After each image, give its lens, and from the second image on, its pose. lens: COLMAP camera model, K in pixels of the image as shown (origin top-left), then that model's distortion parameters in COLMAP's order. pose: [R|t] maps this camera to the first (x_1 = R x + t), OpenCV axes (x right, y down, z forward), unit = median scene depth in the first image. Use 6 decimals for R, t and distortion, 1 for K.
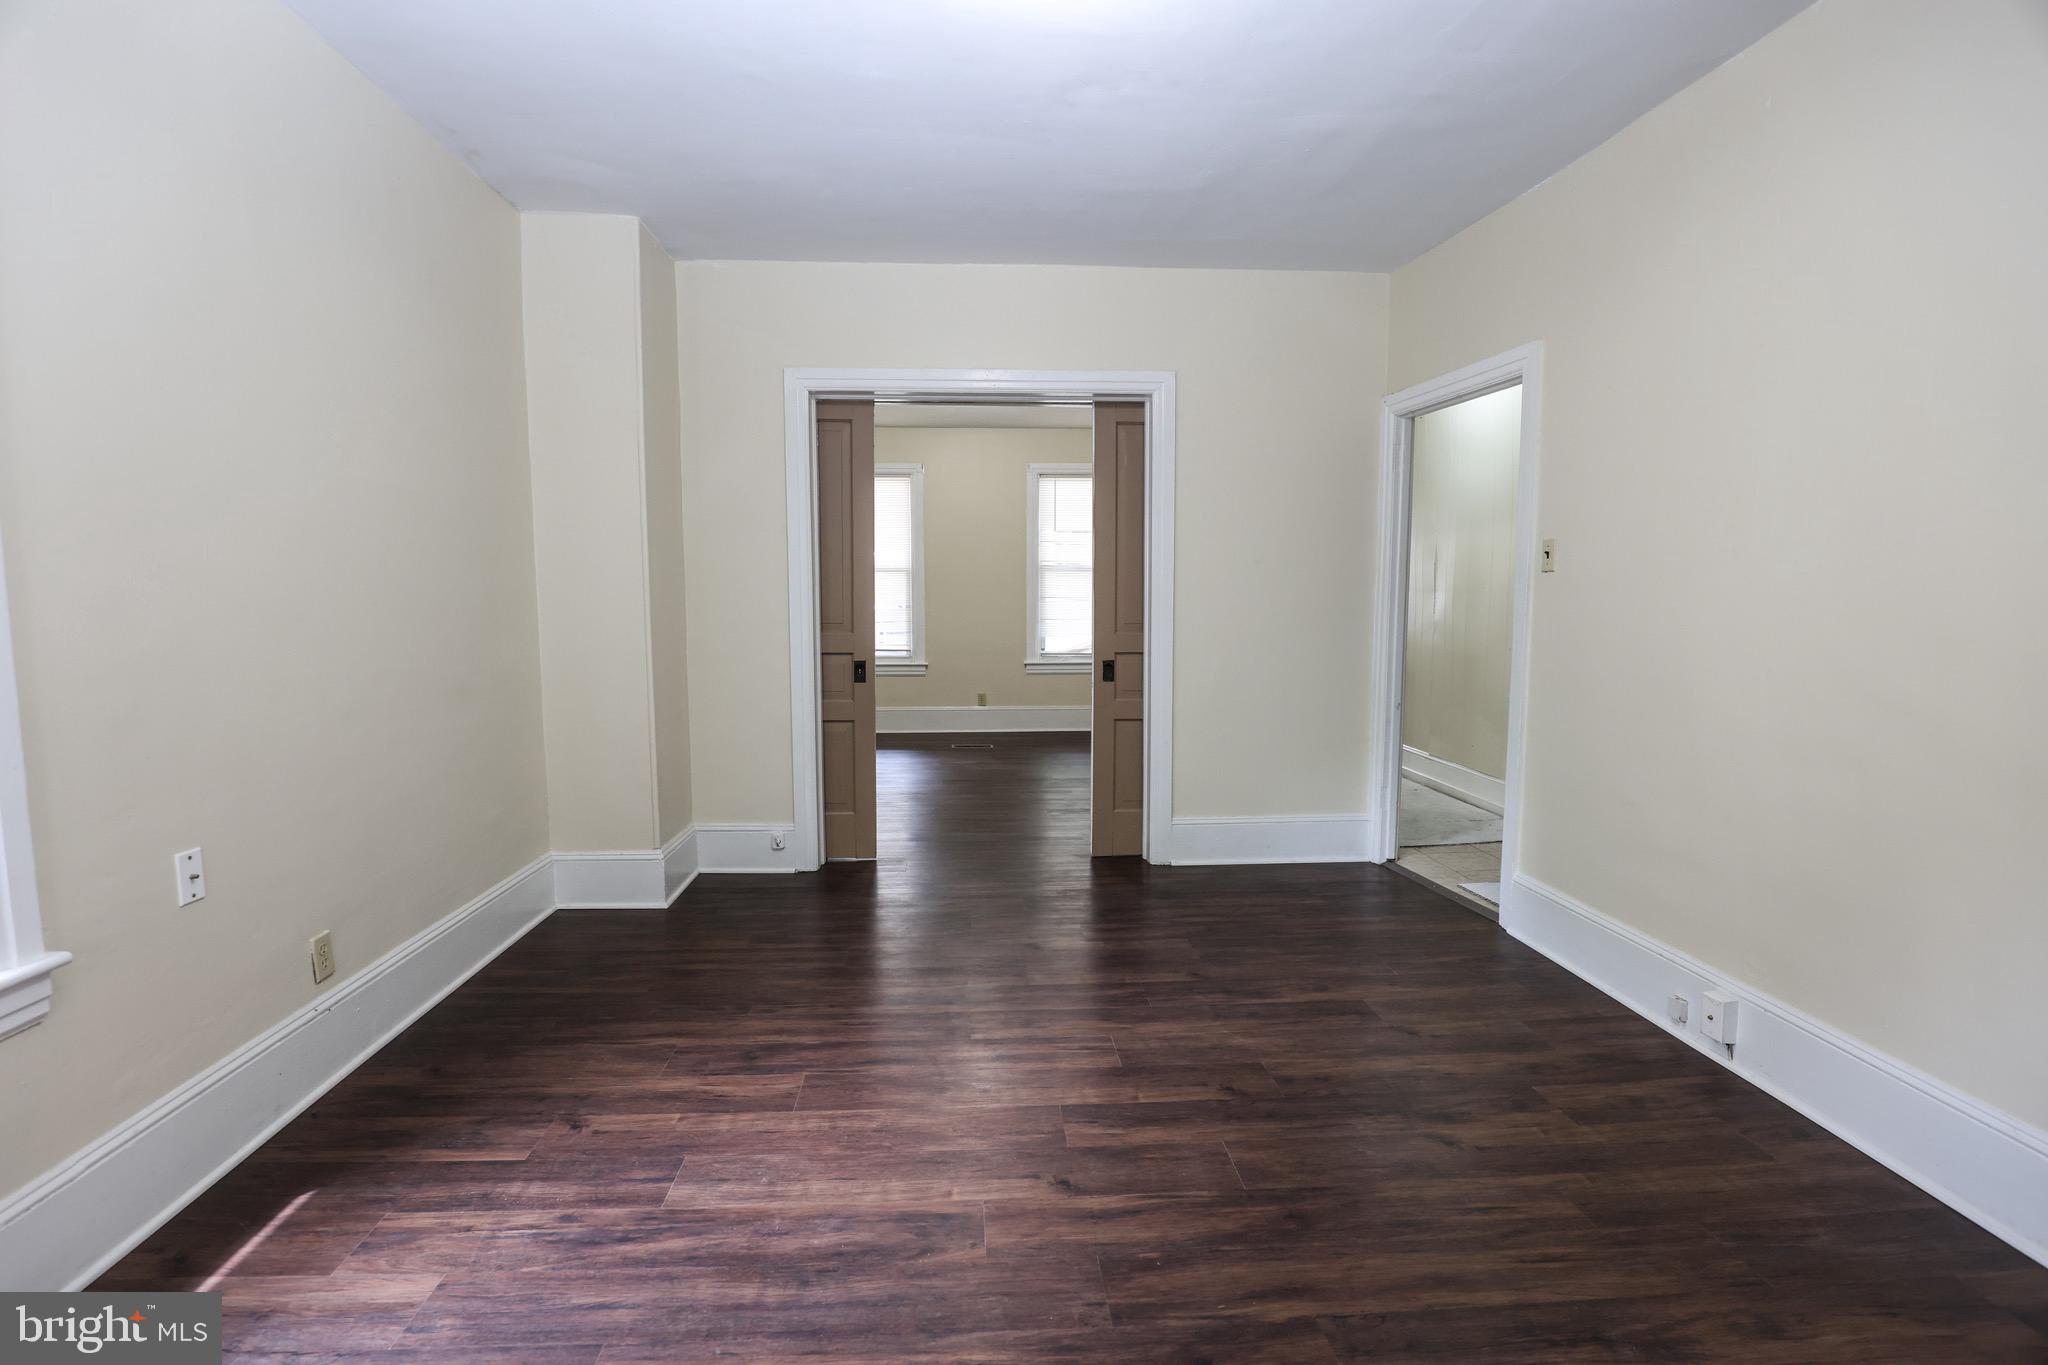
lens RADIAL K [[956.0, 0, 1024.0], [0, 956.0, 682.5], [0, 0, 1]] dist [-0.027919, 0.001315]
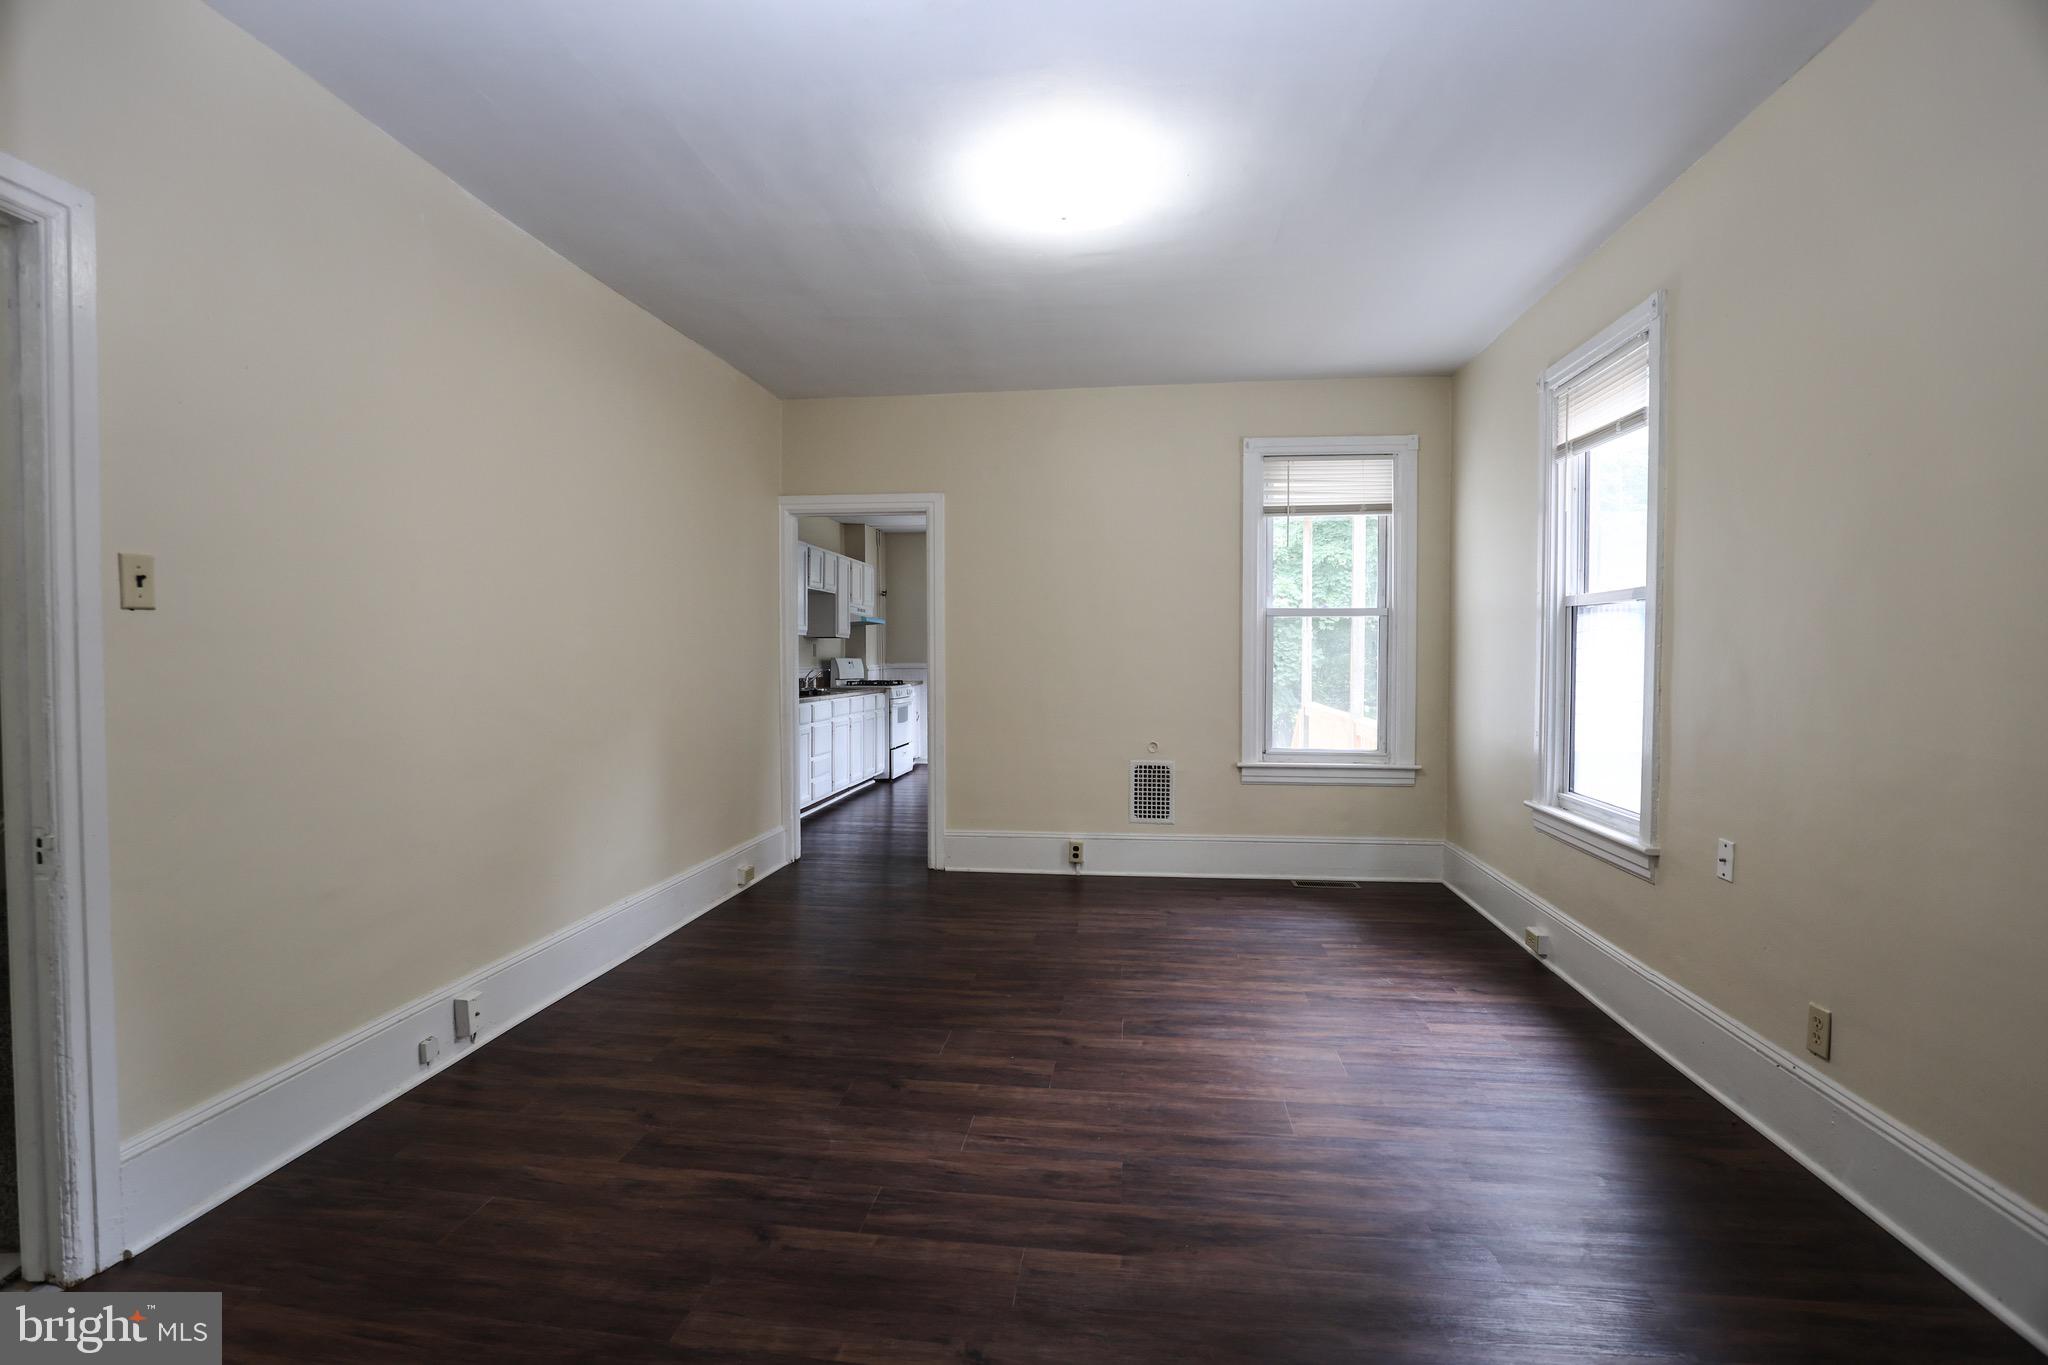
lens RADIAL K [[956.0, 0, 1024.0], [0, 956.0, 682.5], [0, 0, 1]] dist [-0.027919, 0.001315]
pose [[-0.981660, -0.006467, 0.190531, -0.147390], [0.018050, 0.991782, 0.126660, -0.187558], [-0.189784, 0.127776, -0.973476, 2.046493]]
